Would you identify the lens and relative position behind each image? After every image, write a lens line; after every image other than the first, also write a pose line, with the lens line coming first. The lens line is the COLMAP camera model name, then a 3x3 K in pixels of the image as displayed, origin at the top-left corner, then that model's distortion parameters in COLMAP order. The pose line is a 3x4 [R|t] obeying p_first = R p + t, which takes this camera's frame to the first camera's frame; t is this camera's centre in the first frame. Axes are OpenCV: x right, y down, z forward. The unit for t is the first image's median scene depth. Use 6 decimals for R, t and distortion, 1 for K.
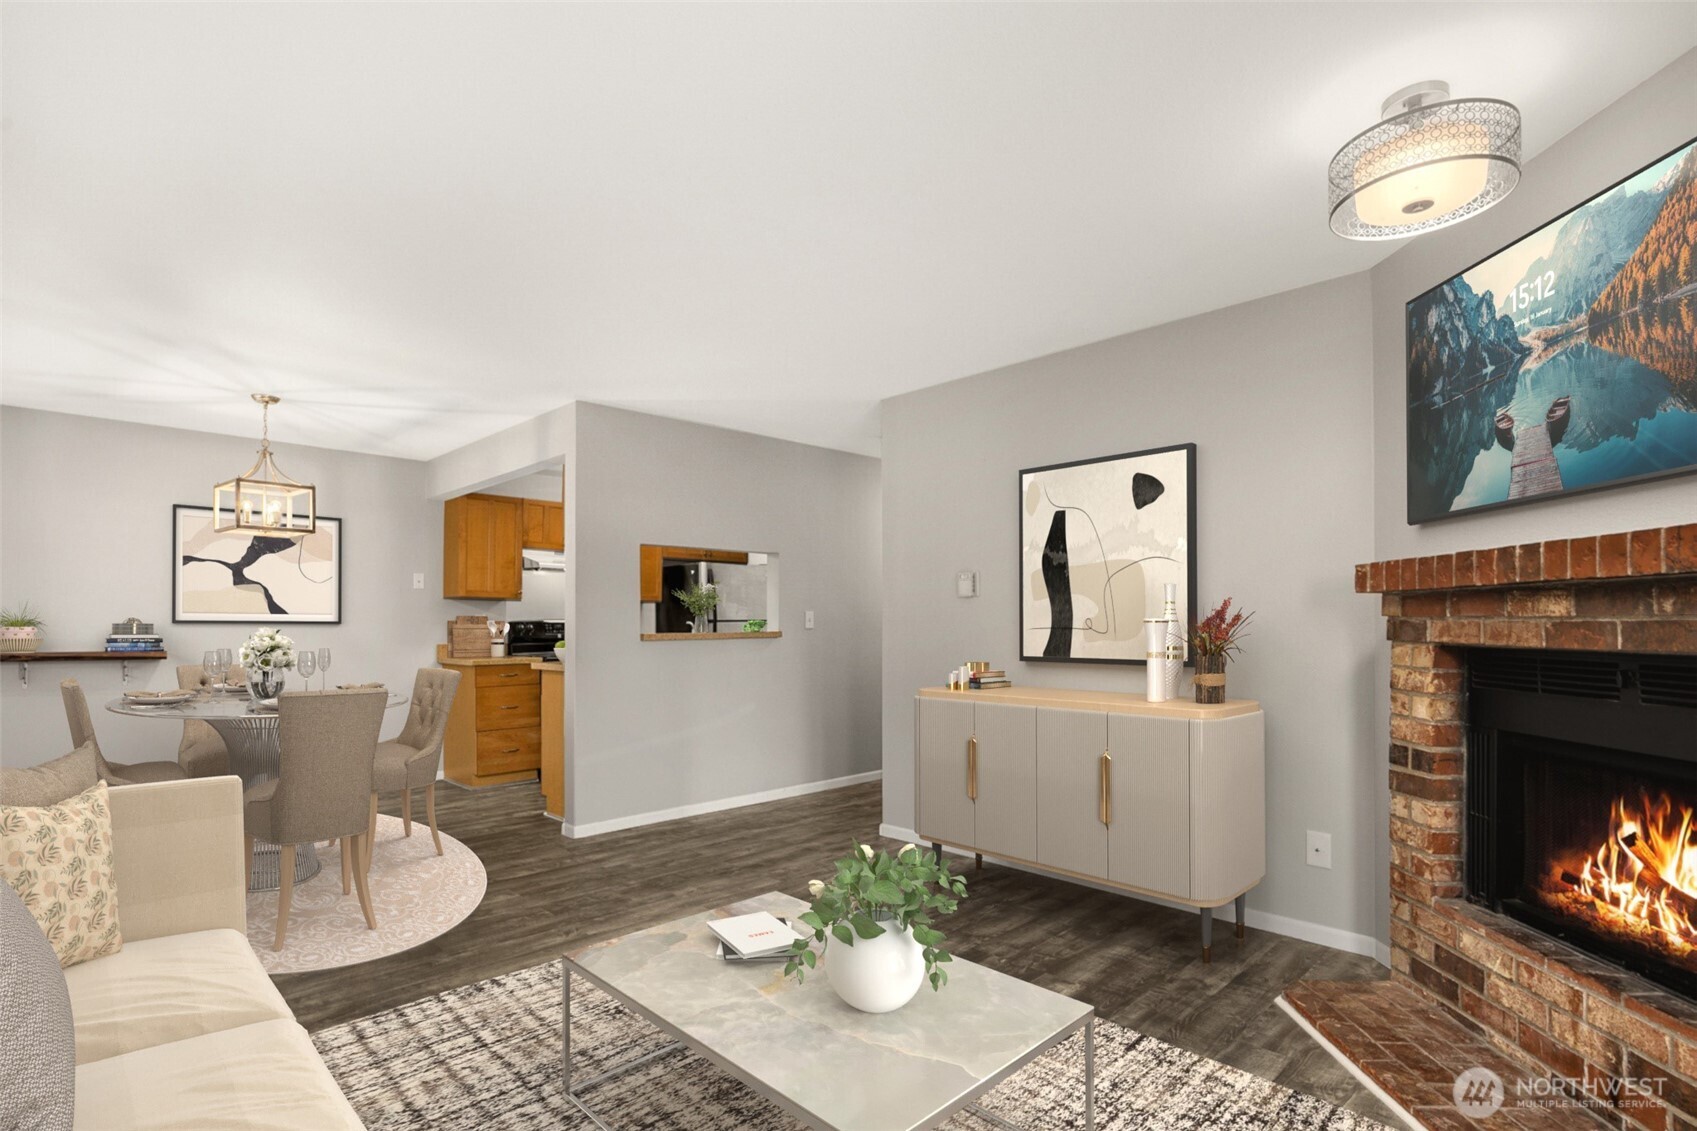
lens RADIAL K [[826.2, 0, 844.8], [0, 826.2, 624.6], [0, 0, 1]] dist [0.001618, -0.000358]
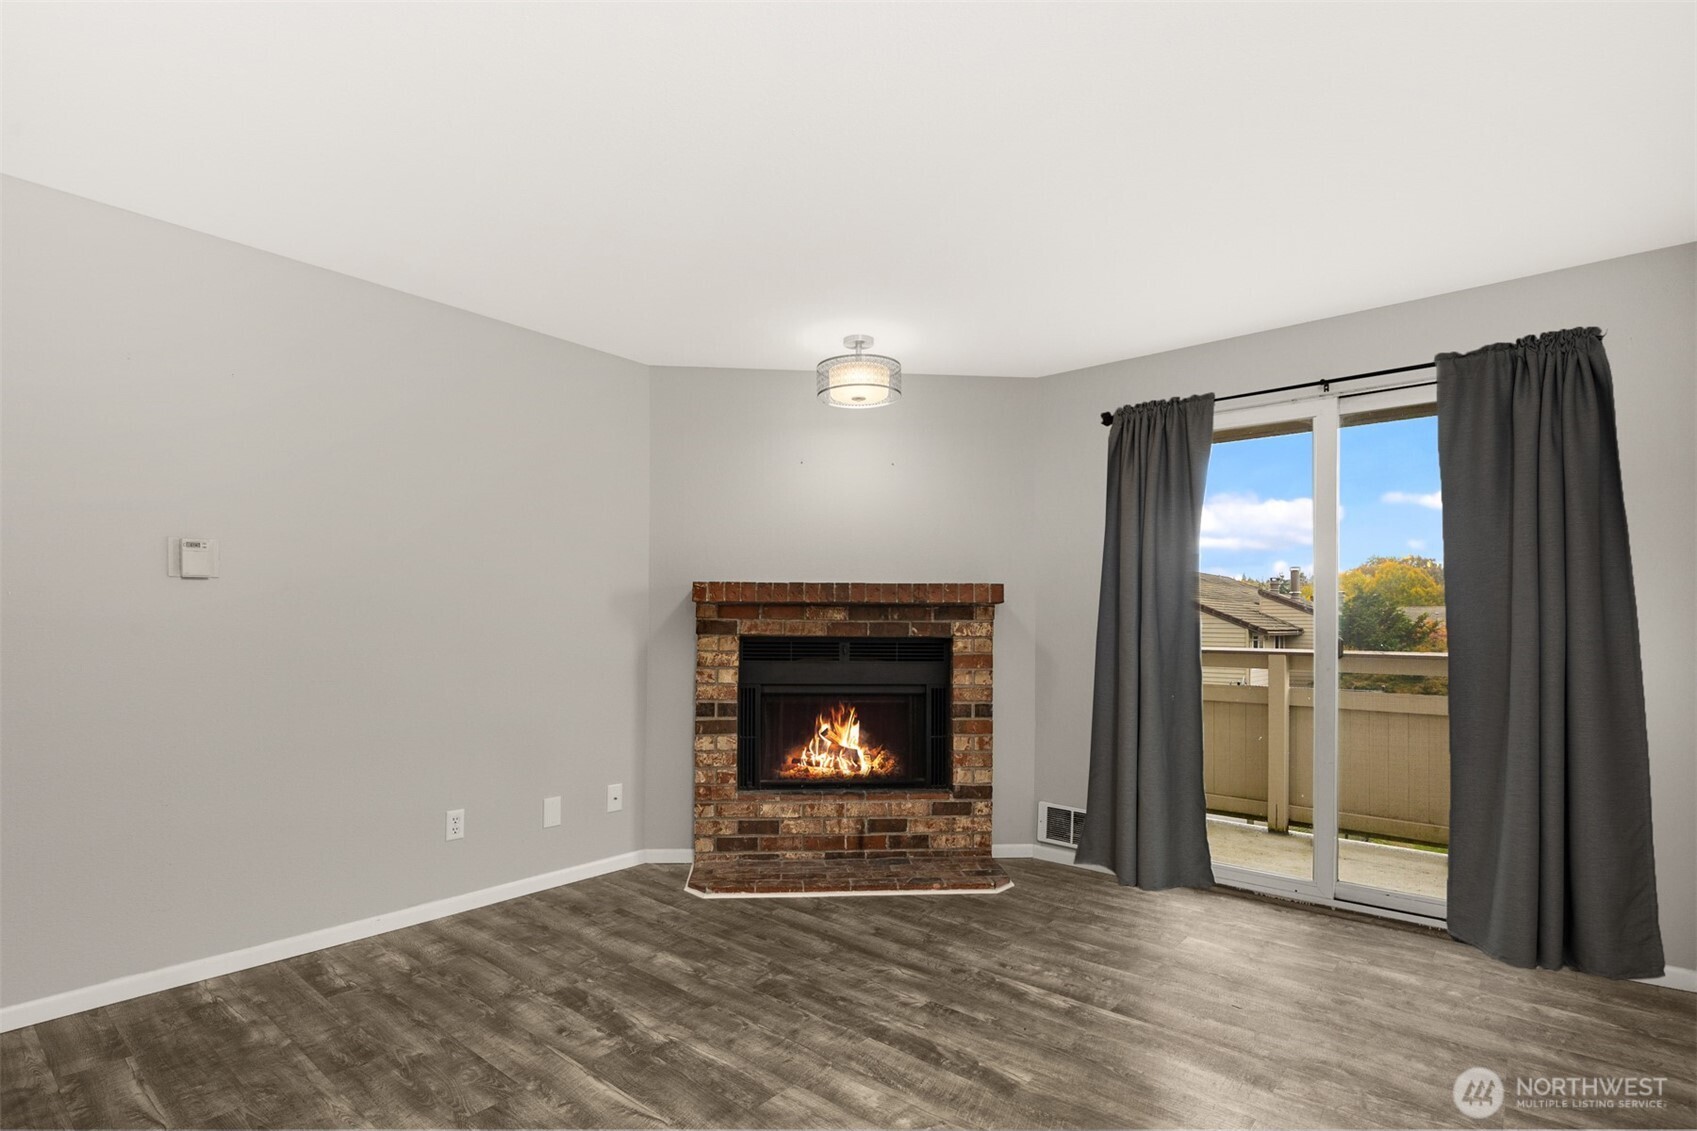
lens RADIAL K [[826.2, 0, 844.8], [0, 826.2, 624.6], [0, 0, 1]] dist [0.001618, -0.000358]
pose [[-0.103911, 0.001417, 0.994586, -0.915267], [-0.008719, 0.999959, -0.002336, 0.004471], [-0.994548, -0.008914, -0.103894, 0.969569]]
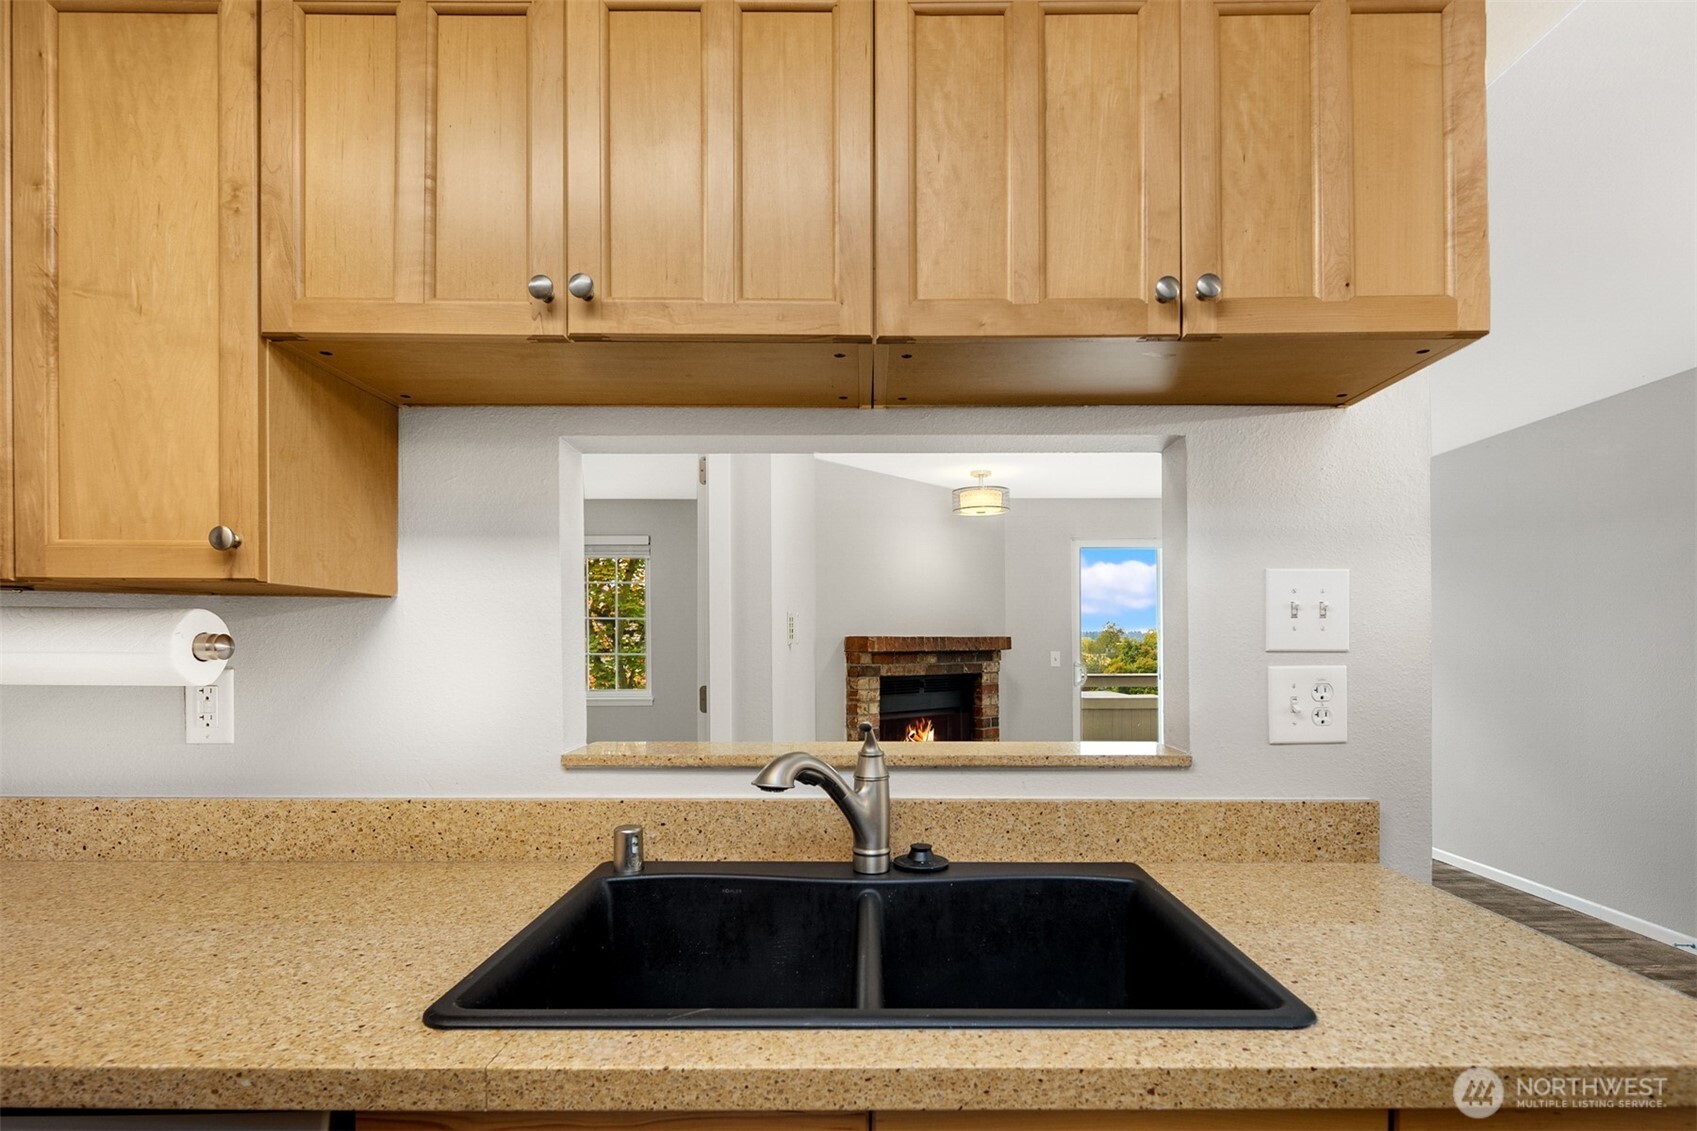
lens RADIAL K [[843.7, 0, 861.0], [0, 843.7, 648.1], [0, 0, 1]] dist [-0.001490, 0.000241]
pose [[-0.720085, 0.008257, 0.693837, -0.749396], [0.006743, 0.999965, -0.004903, -0.039125], [-0.693853, 0.001148, -0.720115, 2.599145]]
